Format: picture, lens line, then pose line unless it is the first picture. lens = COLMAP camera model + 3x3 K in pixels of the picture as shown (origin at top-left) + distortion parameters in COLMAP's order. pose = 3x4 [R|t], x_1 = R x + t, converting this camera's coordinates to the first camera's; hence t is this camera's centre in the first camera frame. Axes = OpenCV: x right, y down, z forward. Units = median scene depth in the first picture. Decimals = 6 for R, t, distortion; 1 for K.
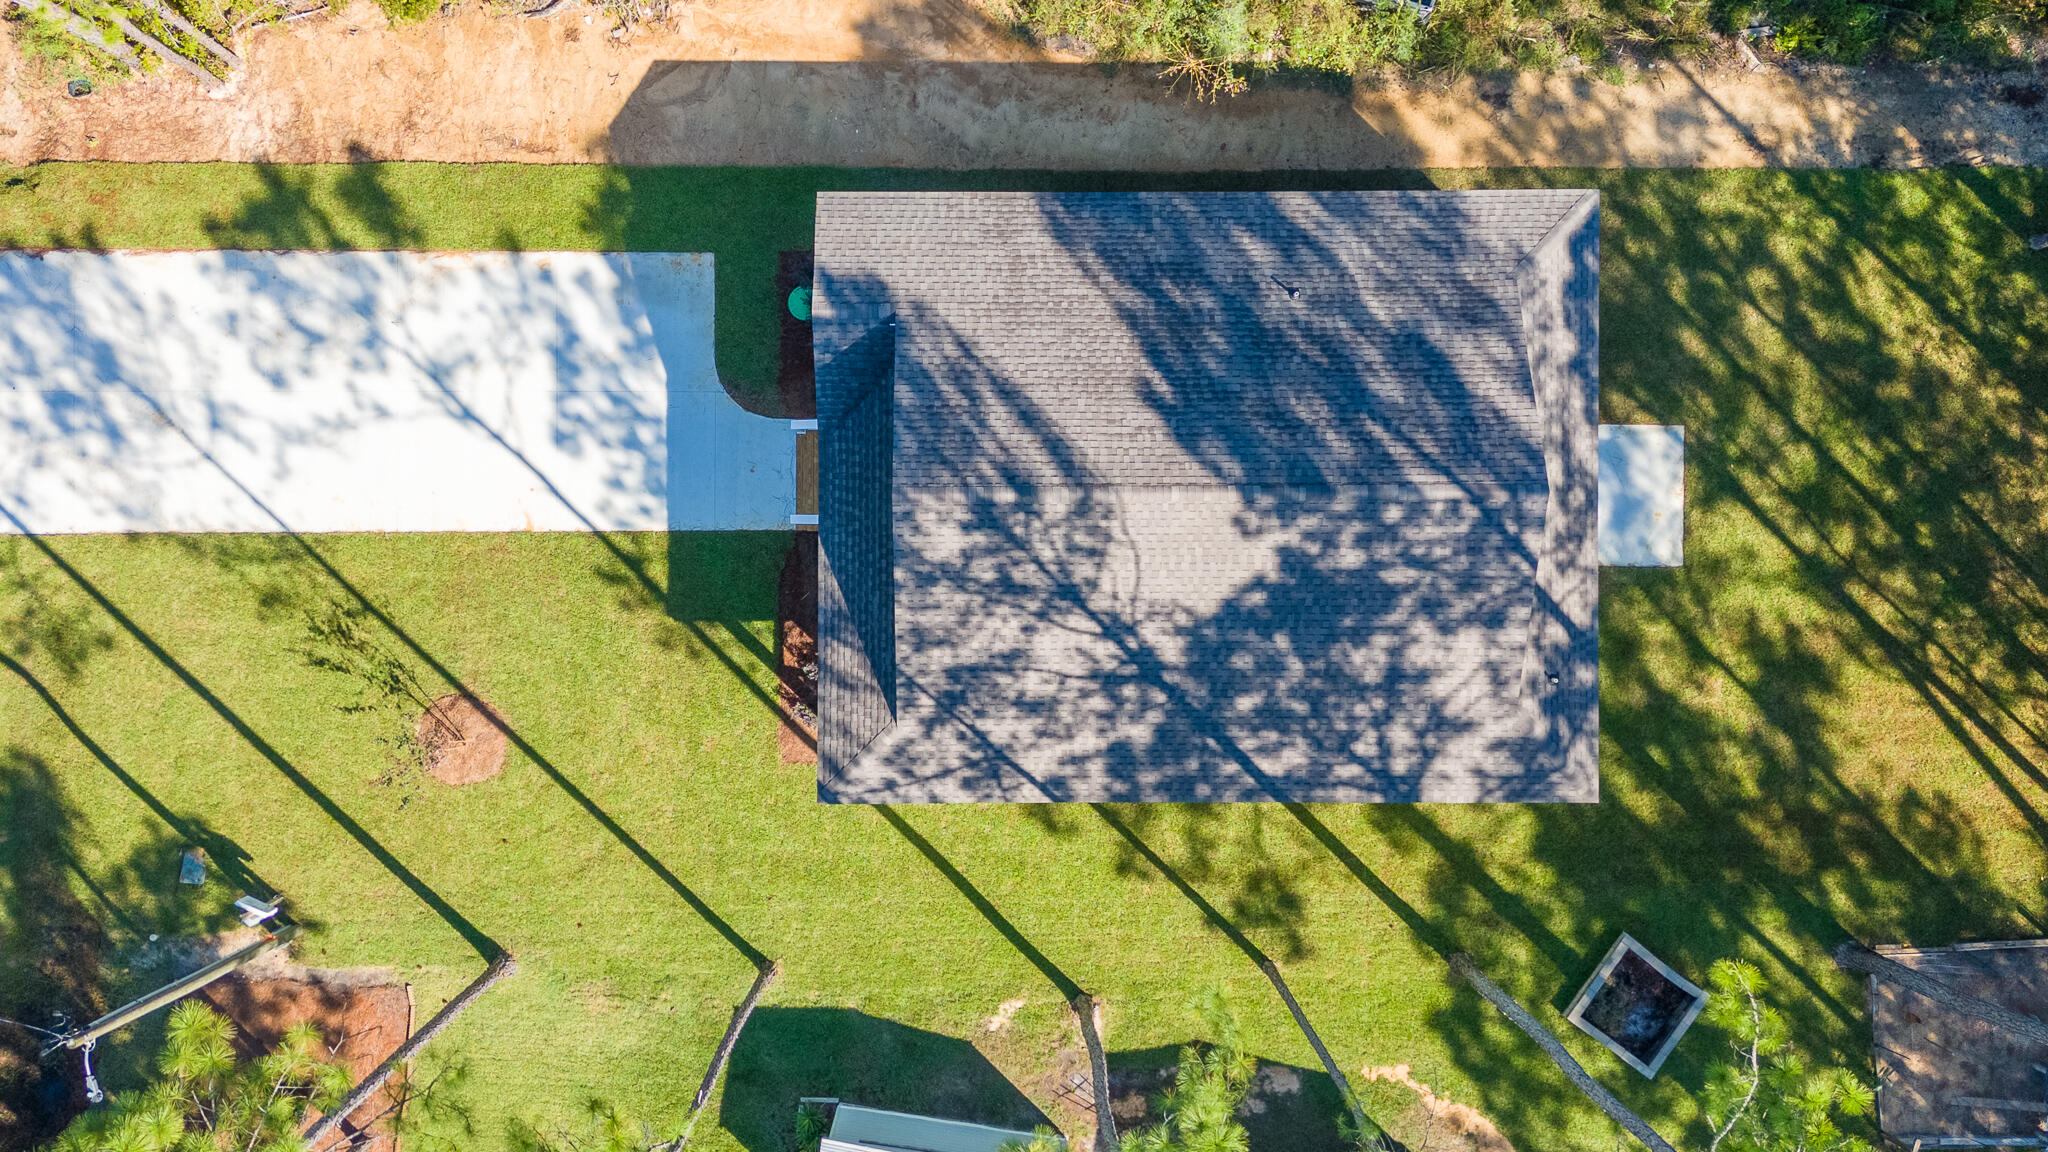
lens RADIAL K [[1486.3, 0, 1022.4], [0, 1486.3, 579.3], [0, 0, 1]] dist [0.140122, -0.213858]
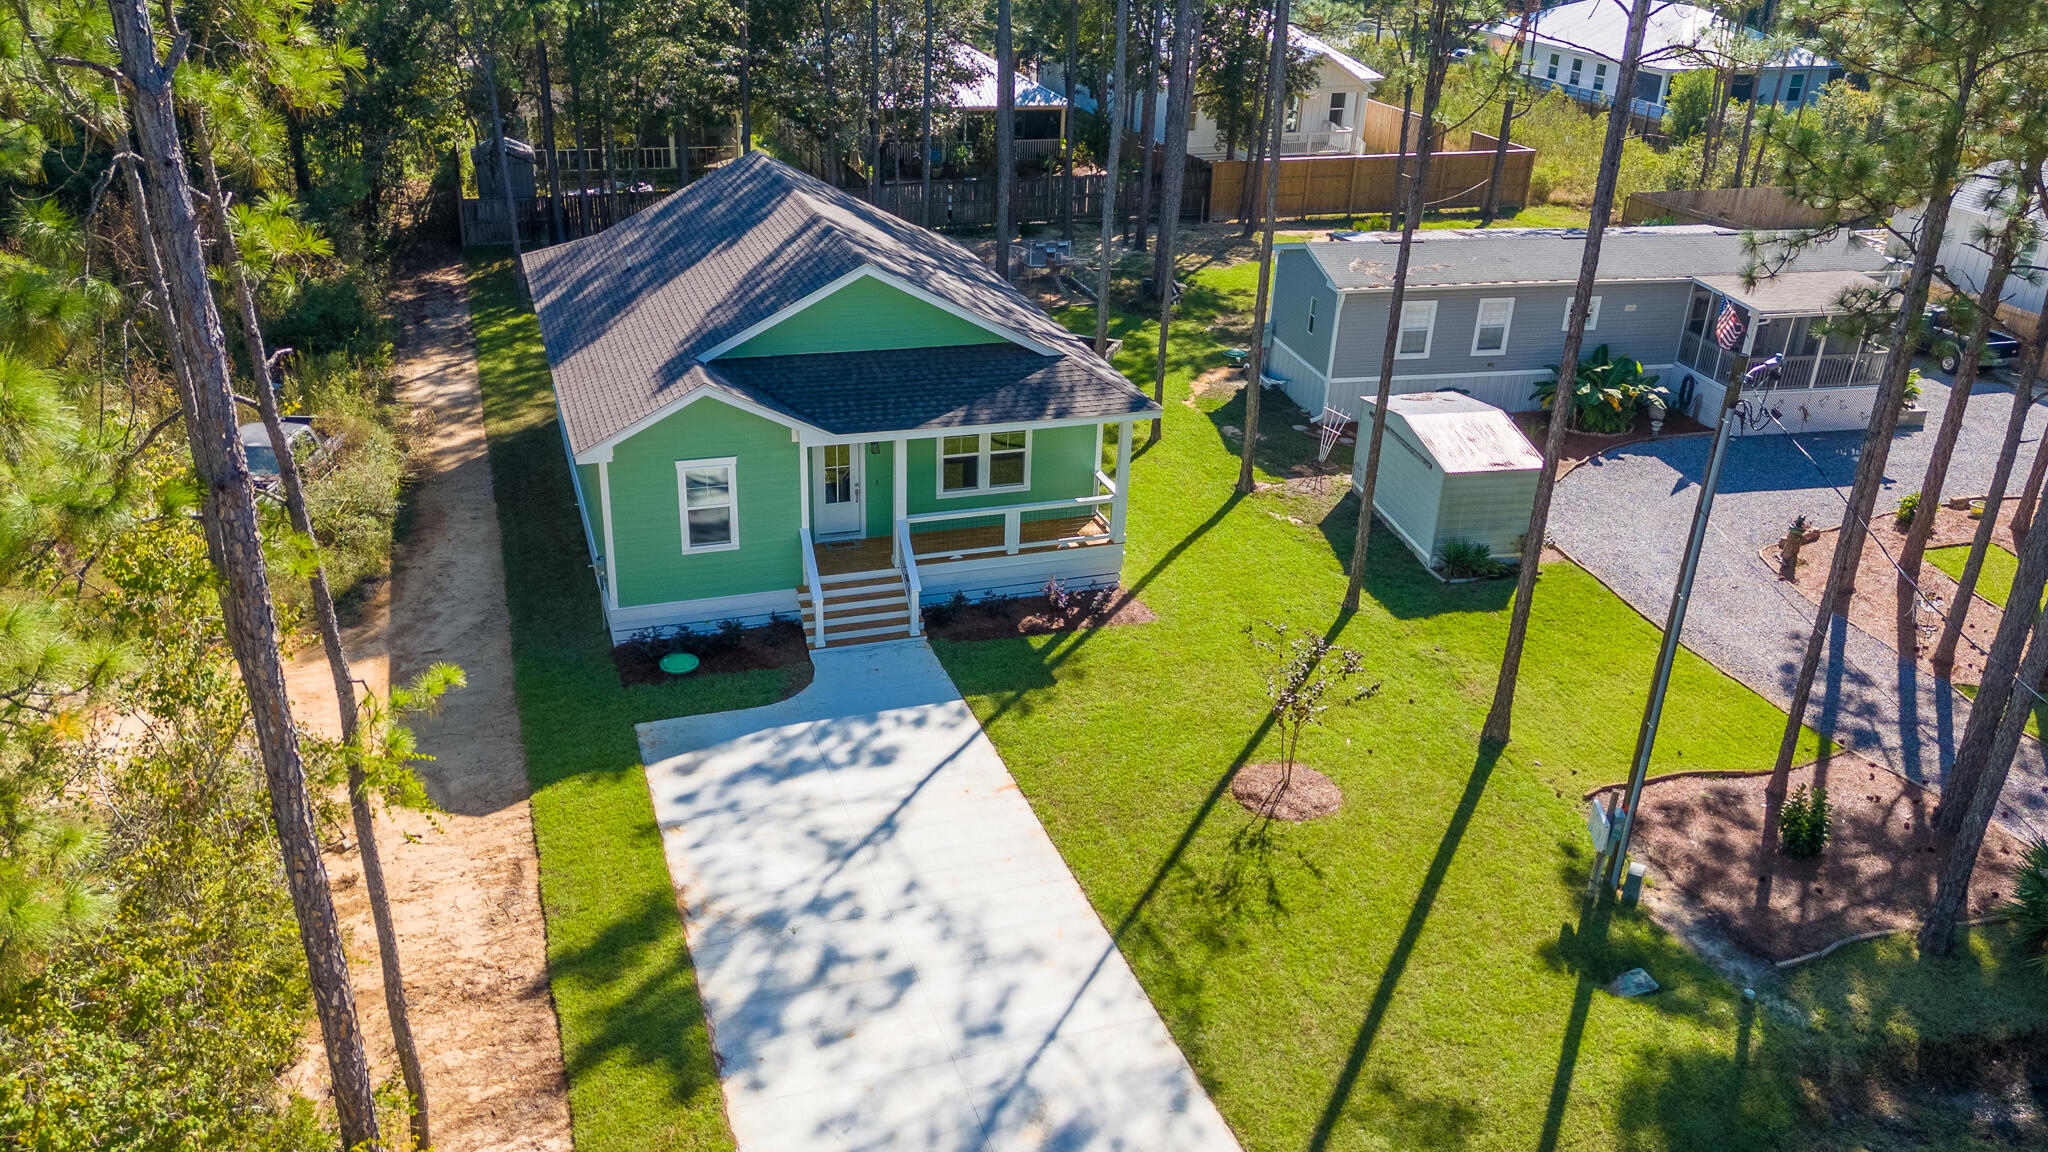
lens RADIAL K [[1574.9, 0, 1018.7], [0, 1574.9, 602.0], [0, 0, 1]] dist [0.034245, -0.001757]
pose [[-0.322282, -0.438124, 0.839155, -1.008347], [0.946259, -0.123816, 0.298772, -0.268881], [-0.026999, 0.890347, 0.454482, 0.536834]]
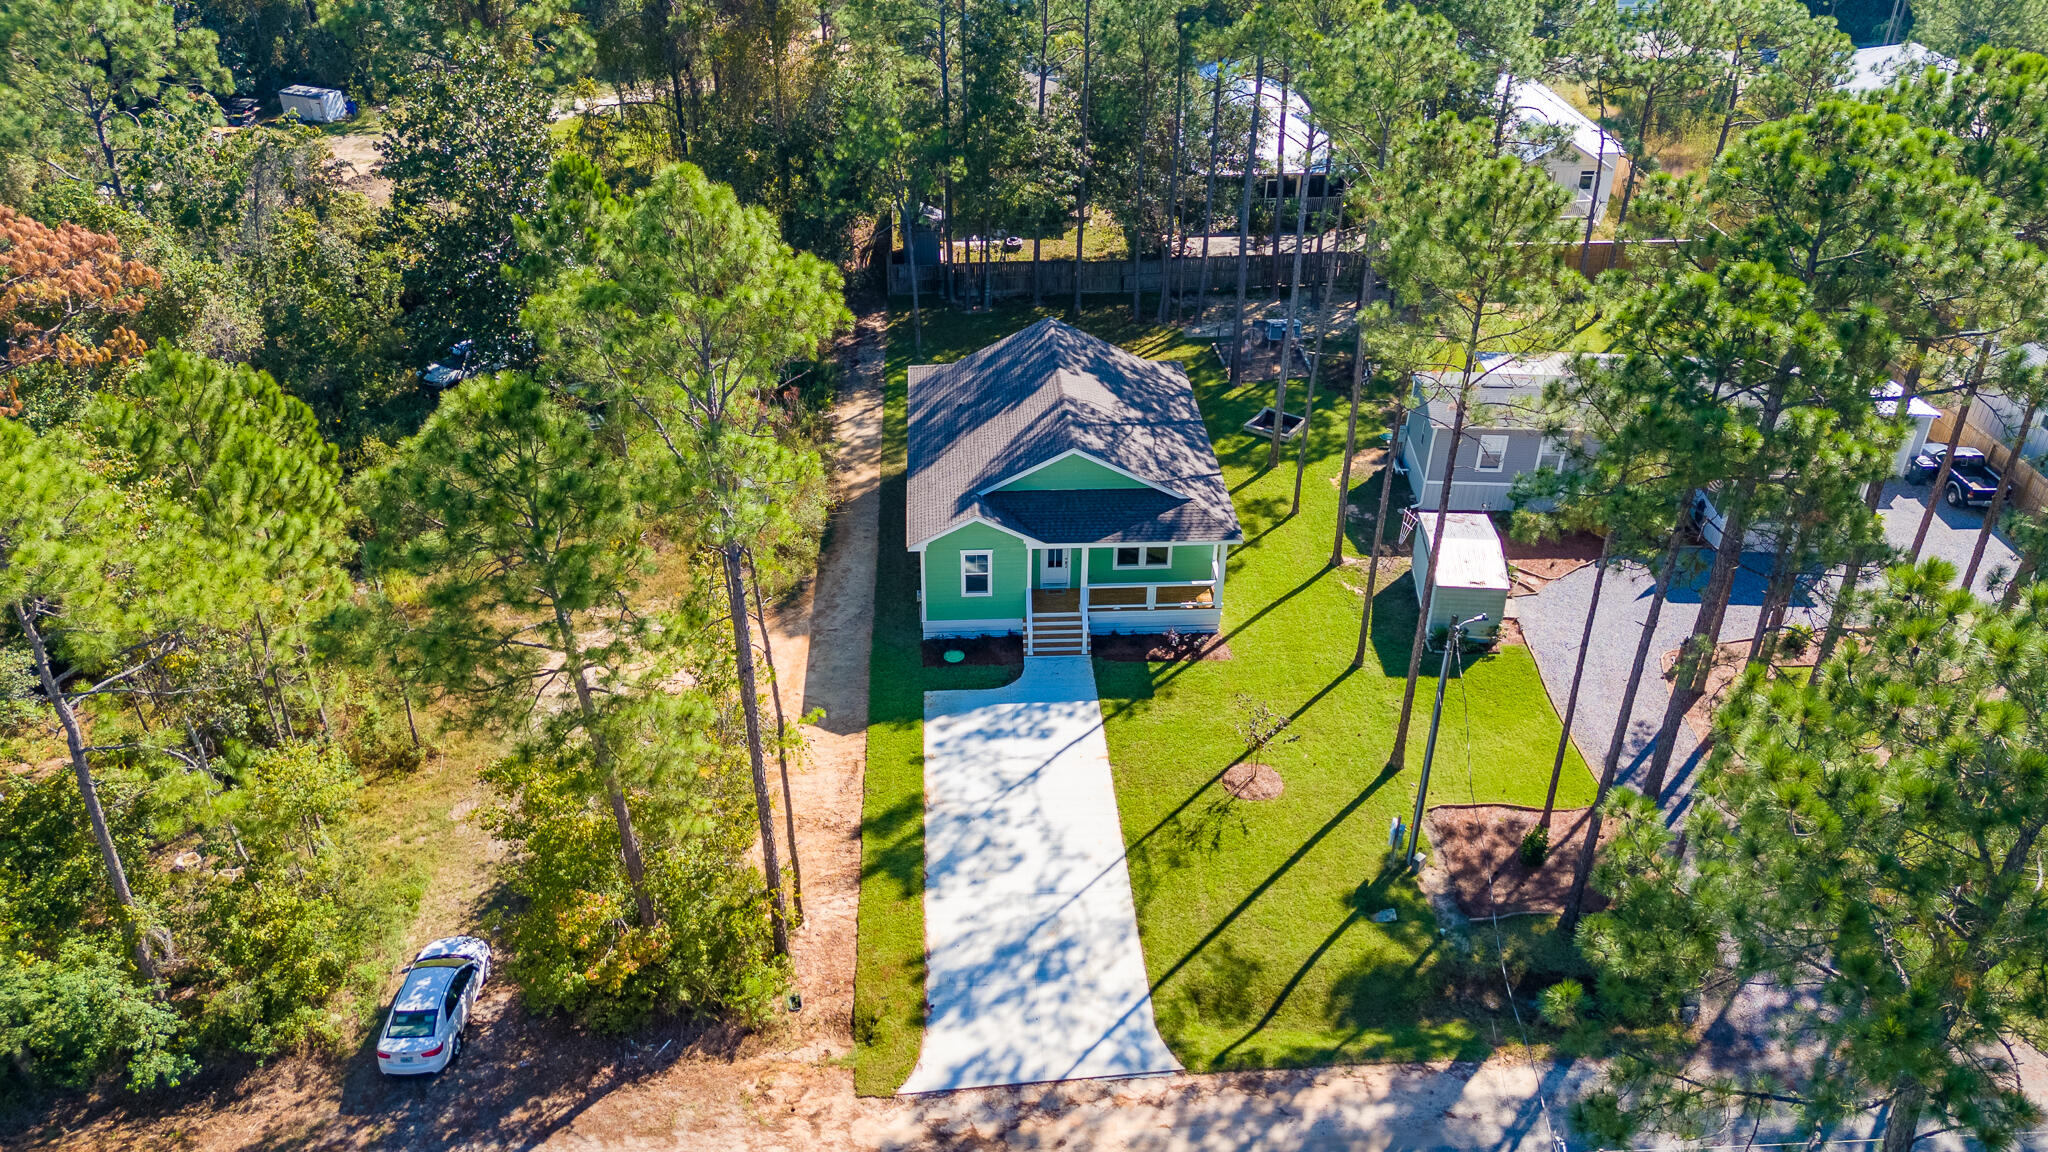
lens RADIAL K [[1486.3, 0, 1022.4], [0, 1486.3, 579.3], [0, 0, 1]] dist [0.140122, -0.213858]
pose [[-0.053764, -0.549795, 0.833567, -1.488485], [0.998449, -0.041714, 0.036885, -0.166016], [0.014493, 0.834257, 0.551185, 0.028798]]
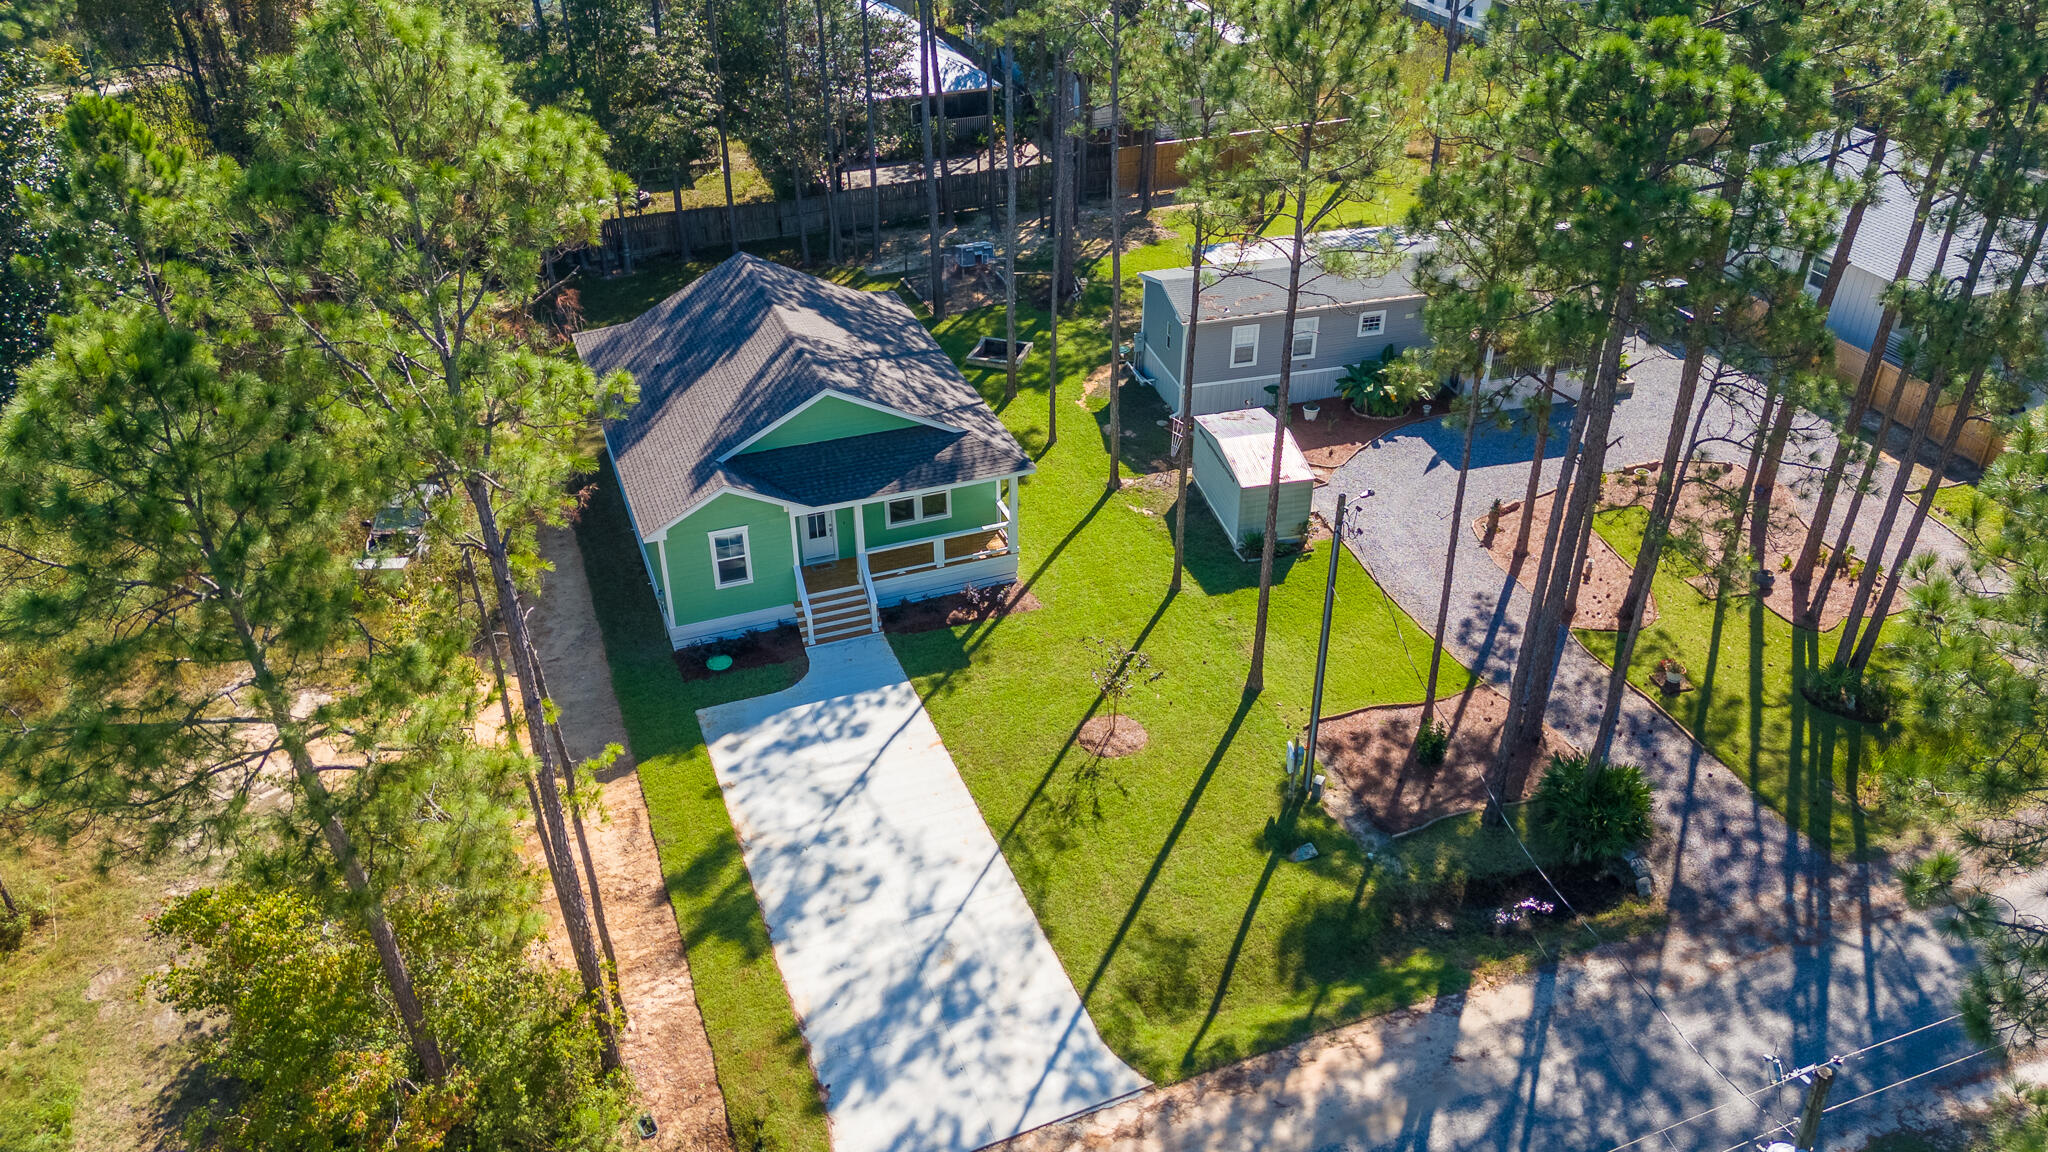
lens RADIAL K [[1544.3, 0, 1014.6], [0, 1544.3, 577.9], [0, 0, 1]] dist [0.130247, -0.162674]
pose [[-0.344751, -0.514366, 0.785222, -1.318131], [0.938438, -0.208409, 0.275500, -0.304531], [0.021940, 0.831861, 0.554550, 0.166882]]
